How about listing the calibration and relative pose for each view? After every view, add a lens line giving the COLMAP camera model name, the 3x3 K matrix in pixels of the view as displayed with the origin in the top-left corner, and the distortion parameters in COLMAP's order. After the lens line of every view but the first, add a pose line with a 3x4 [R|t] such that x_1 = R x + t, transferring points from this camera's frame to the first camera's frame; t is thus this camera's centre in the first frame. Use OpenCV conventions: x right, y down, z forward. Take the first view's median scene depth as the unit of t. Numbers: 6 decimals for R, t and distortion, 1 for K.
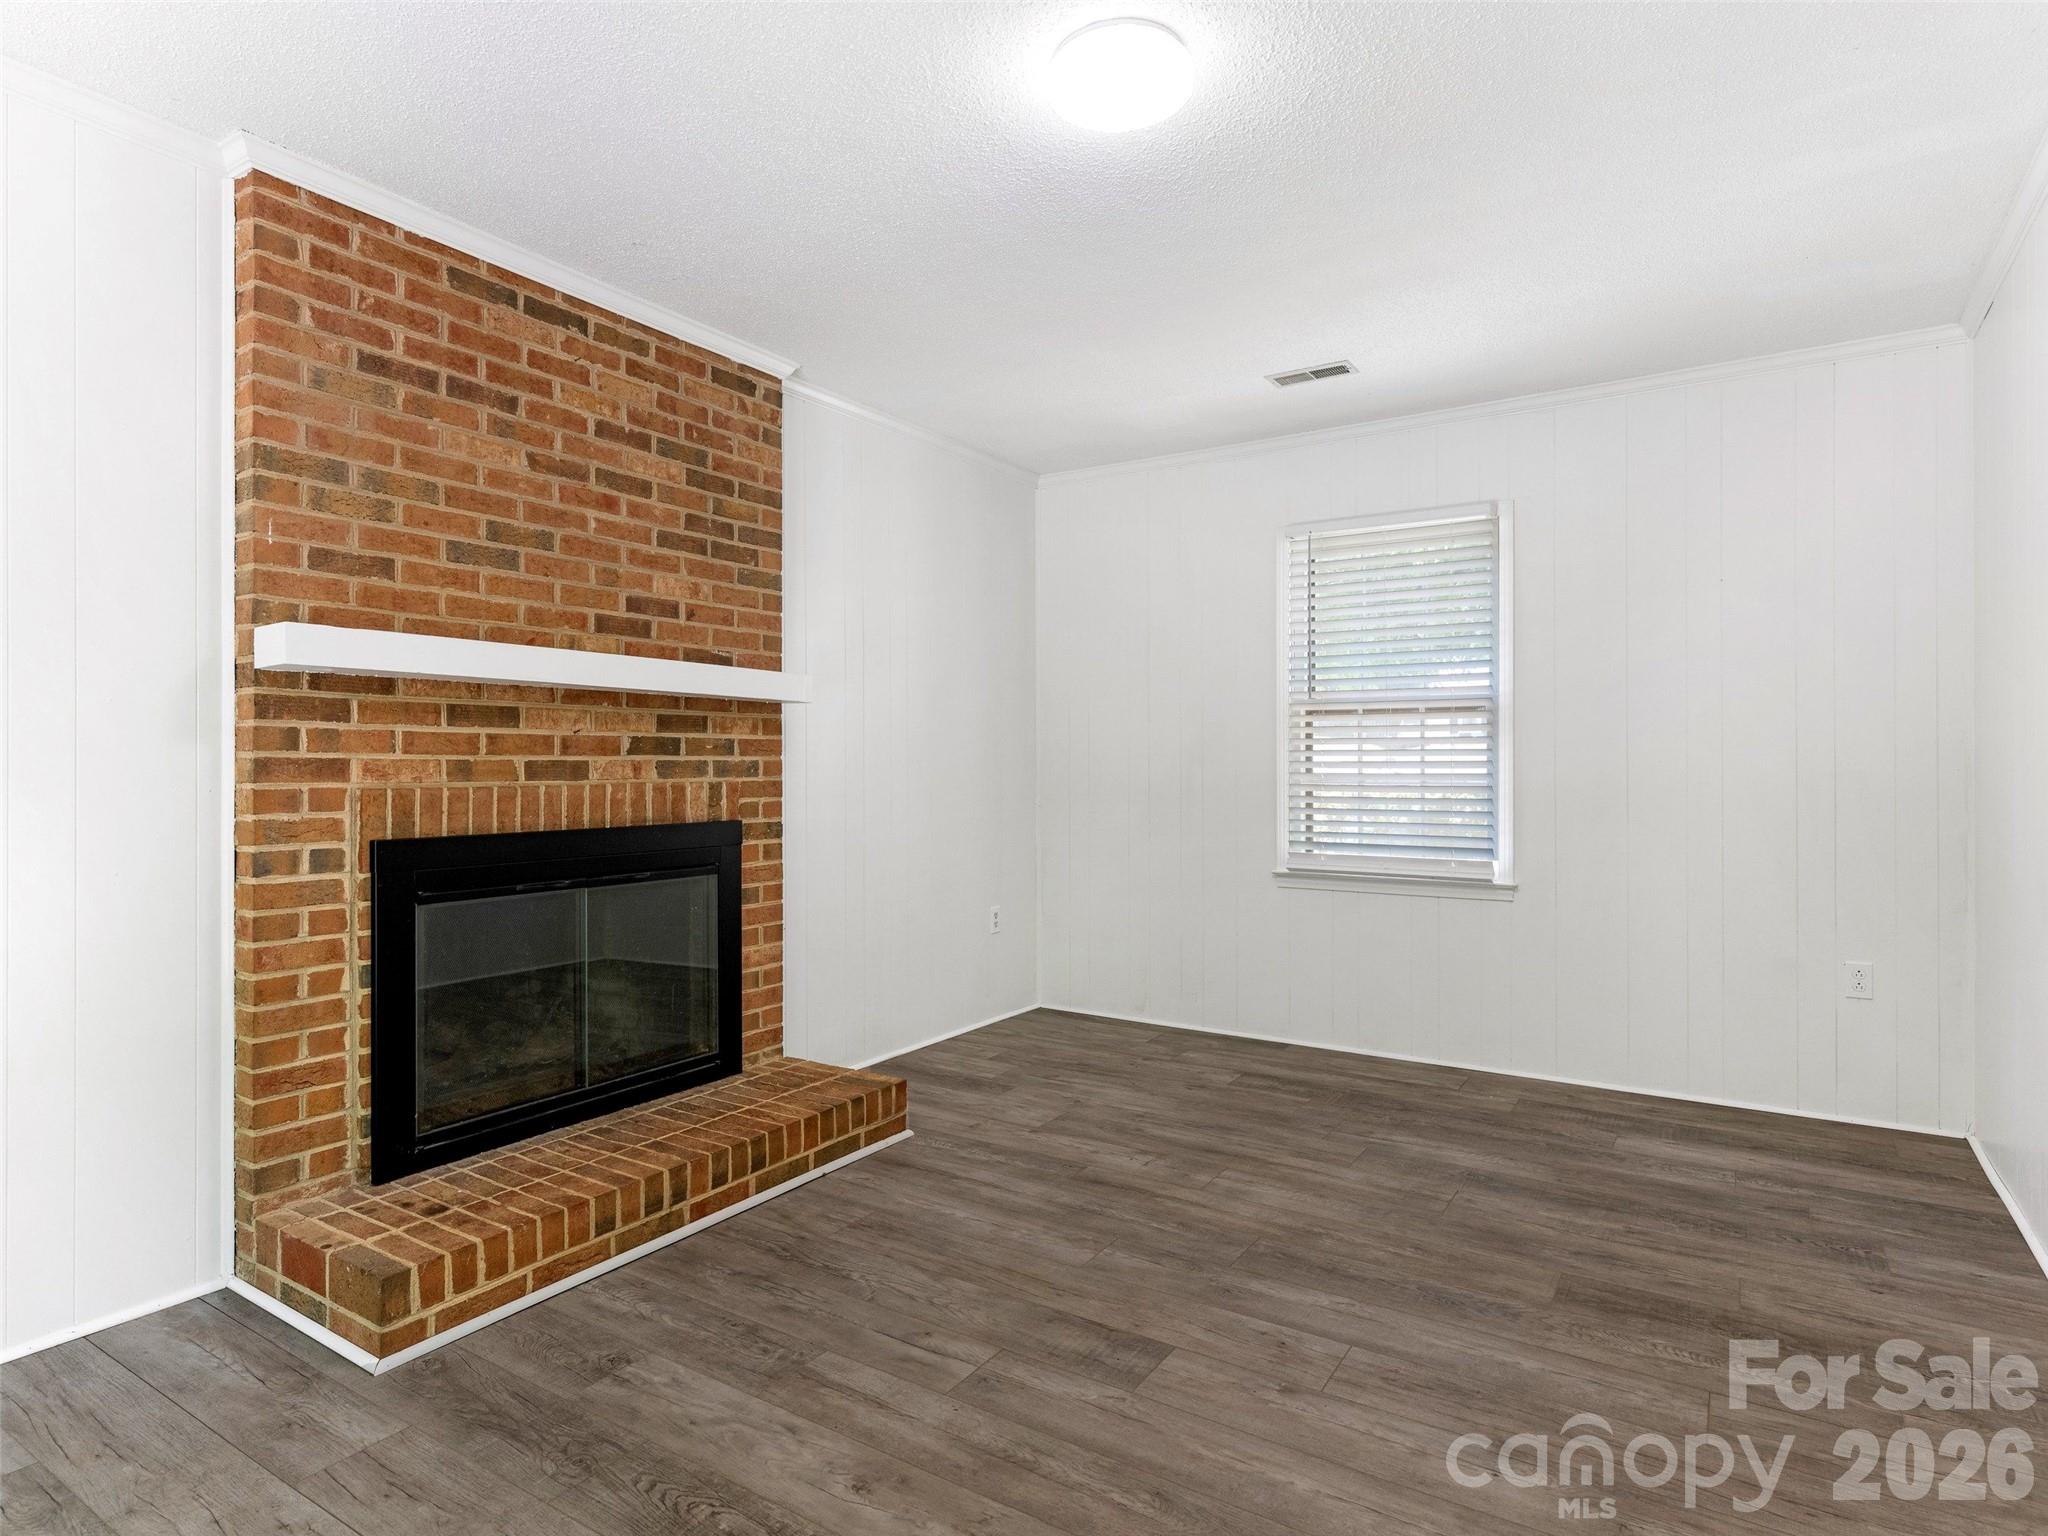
lens RADIAL K [[1112.8, 0, 1024.7], [0, 1112.8, 767.8], [0, 0, 1]] dist [0.001316, 0.000080]
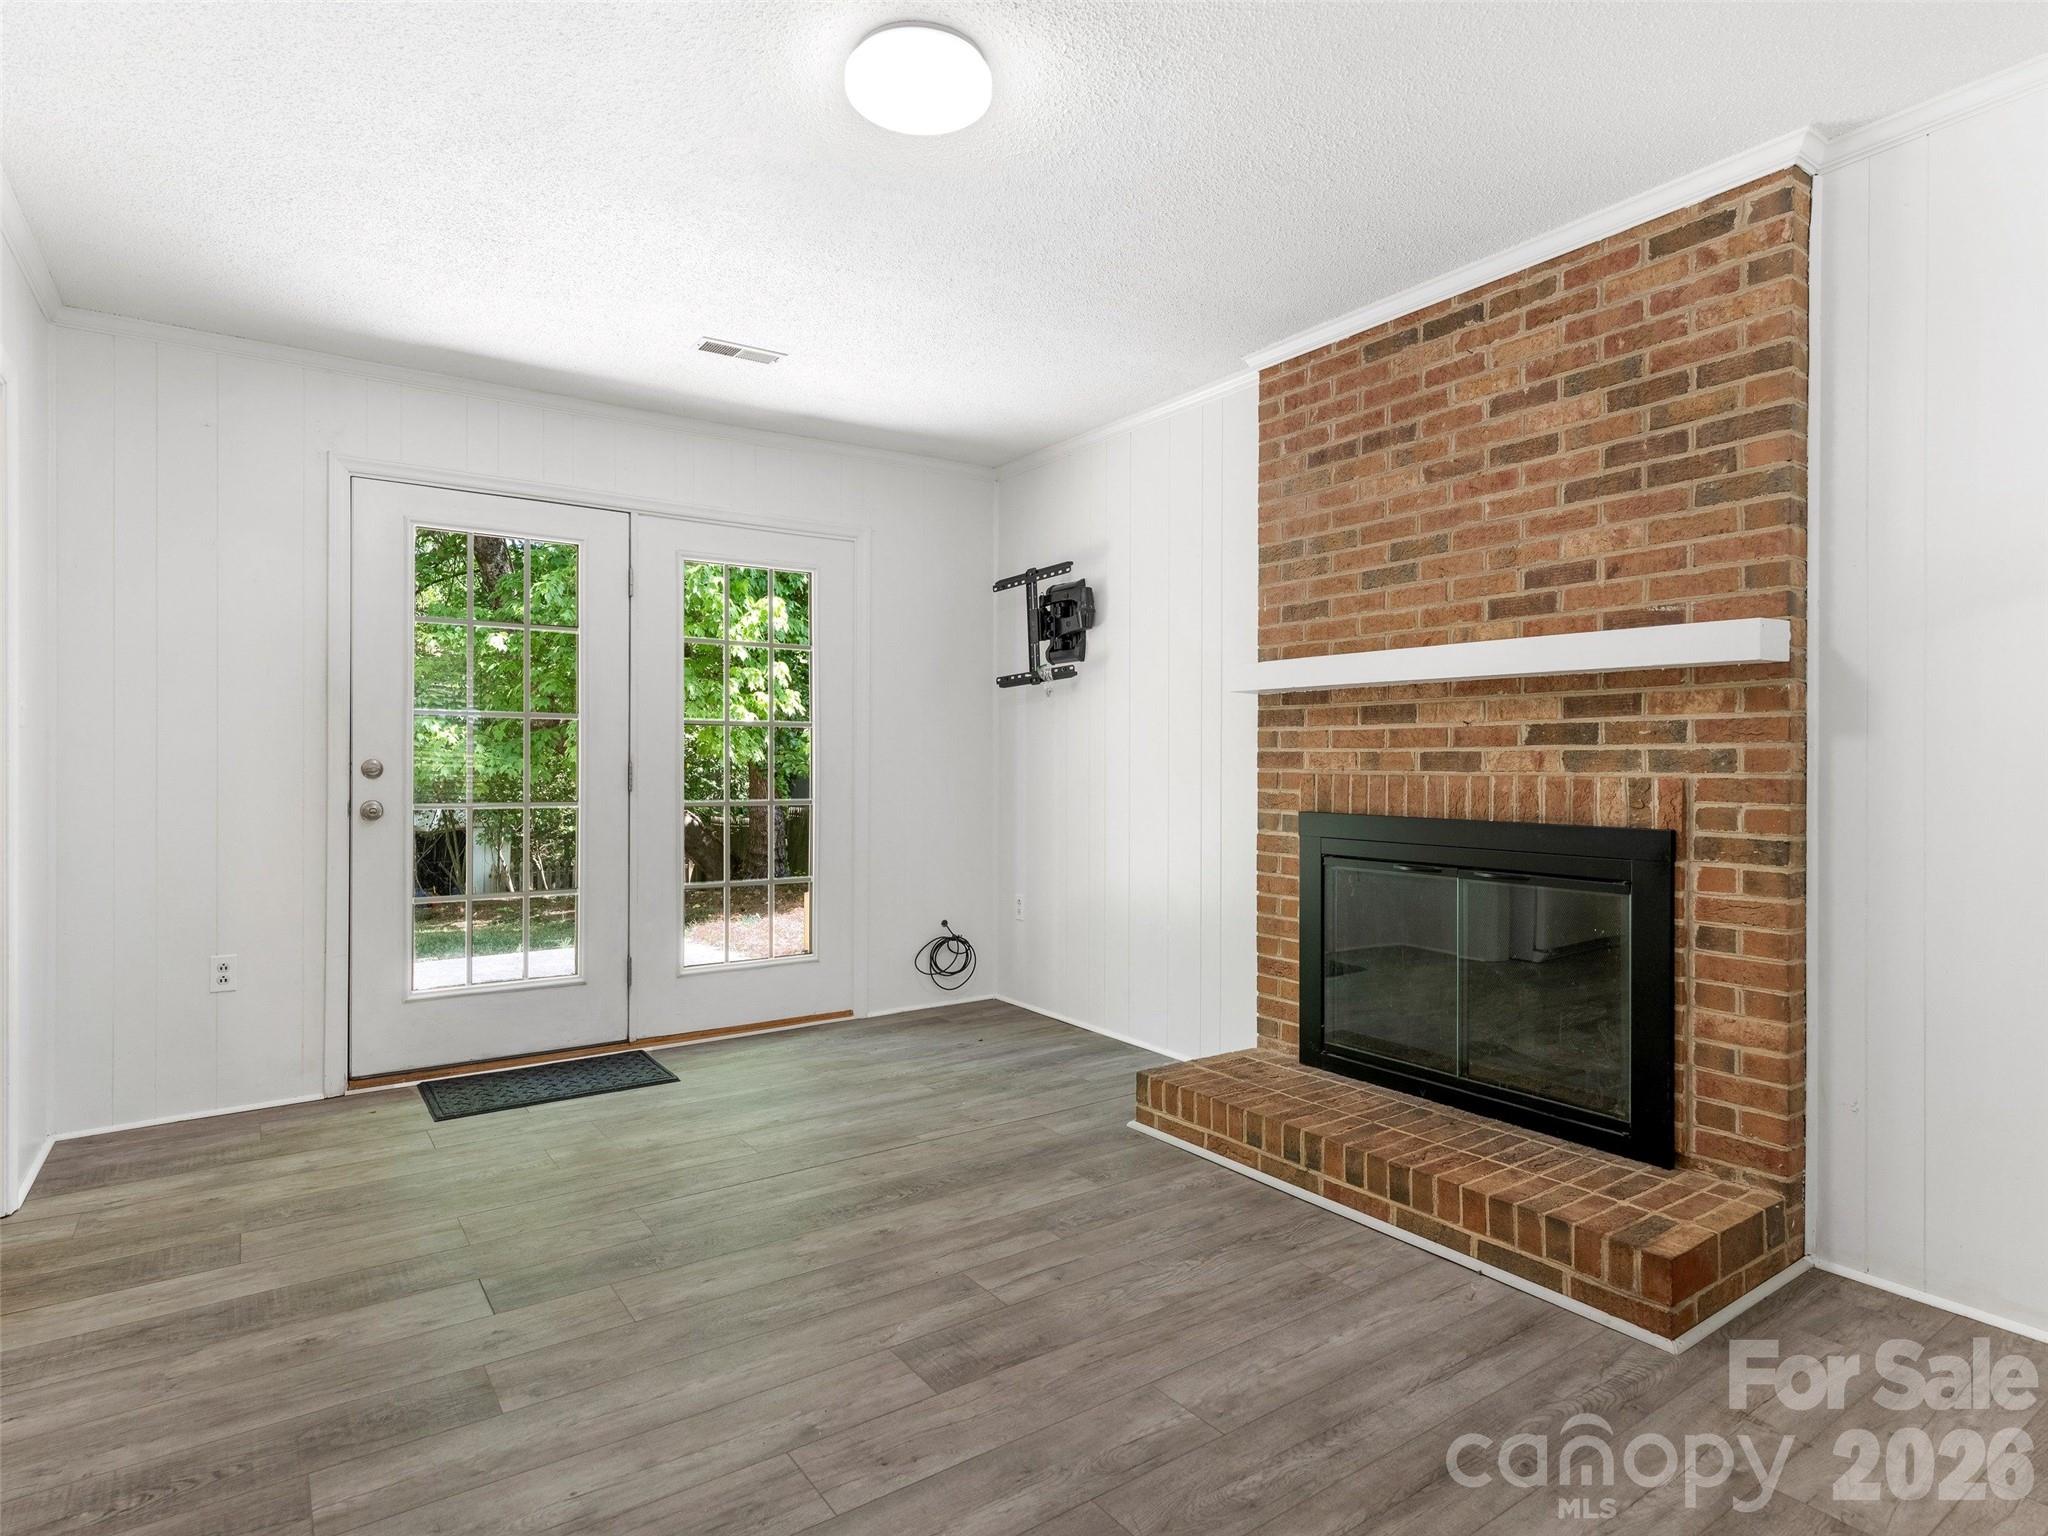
lens RADIAL K [[1112.8, 0, 1025.7], [0, 1112.8, 767.2], [0, 0, 1]] dist [0.001316, 0.000080]
pose [[-0.377003, 0.007805, -0.926179, 0.690257], [-0.001533, 0.999958, 0.009051, -0.001012], [0.926211, 0.004832, -0.376975, 1.023332]]
